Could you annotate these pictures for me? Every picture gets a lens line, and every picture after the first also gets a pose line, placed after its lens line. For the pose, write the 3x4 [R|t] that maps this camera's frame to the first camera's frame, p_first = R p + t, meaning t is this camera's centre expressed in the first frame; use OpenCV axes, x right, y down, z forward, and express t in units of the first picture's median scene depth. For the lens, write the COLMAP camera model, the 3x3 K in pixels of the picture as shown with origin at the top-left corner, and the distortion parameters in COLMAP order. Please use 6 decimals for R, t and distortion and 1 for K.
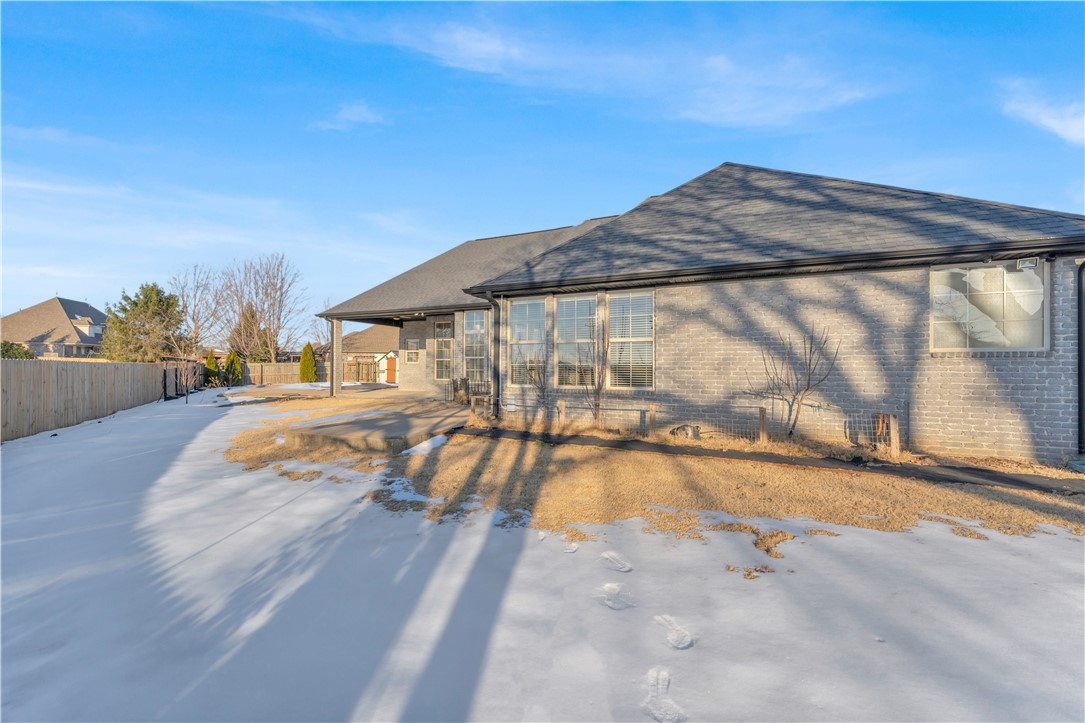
lens RADIAL K [[436.1, 0, 539.6], [0, 436.1, 370.1], [0, 0, 1]] dist [-0.003717, -0.000414]
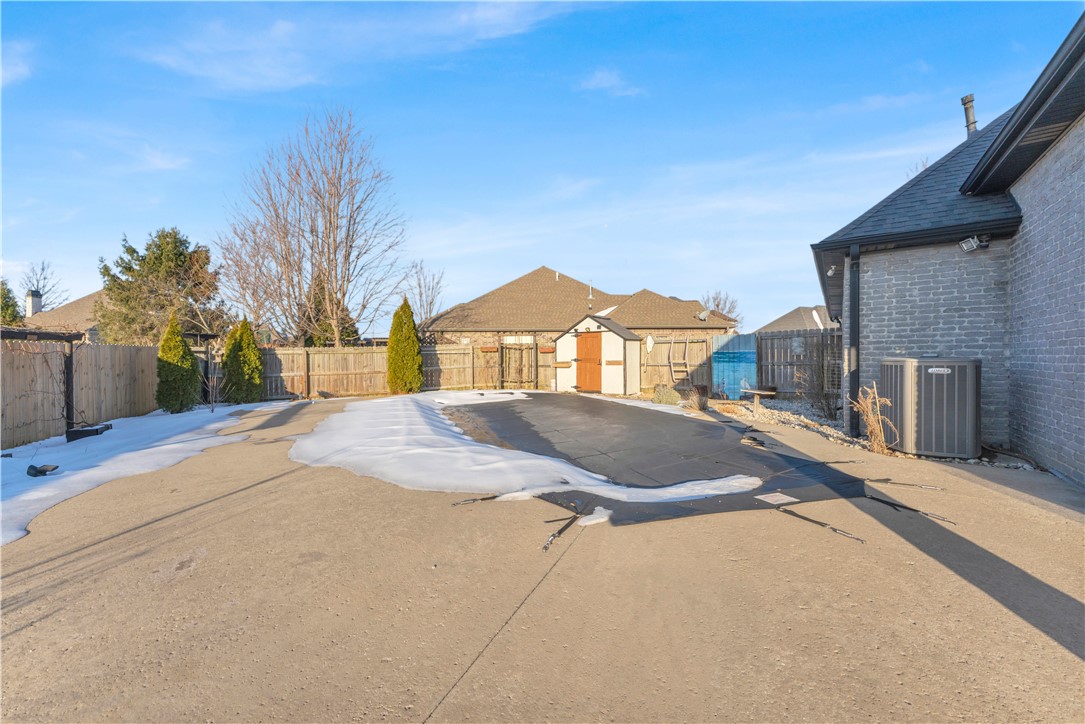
lens RADIAL K [[436.1, 0, 544.8], [0, 436.1, 357.6], [0, 0, 1]] dist [-0.003717, -0.000414]
pose [[0.988563, -0.007864, -0.150600, -0.312107], [0.007075, 0.999958, -0.005770, -0.001502], [0.150639, 0.004639, 0.988578, 0.561284]]
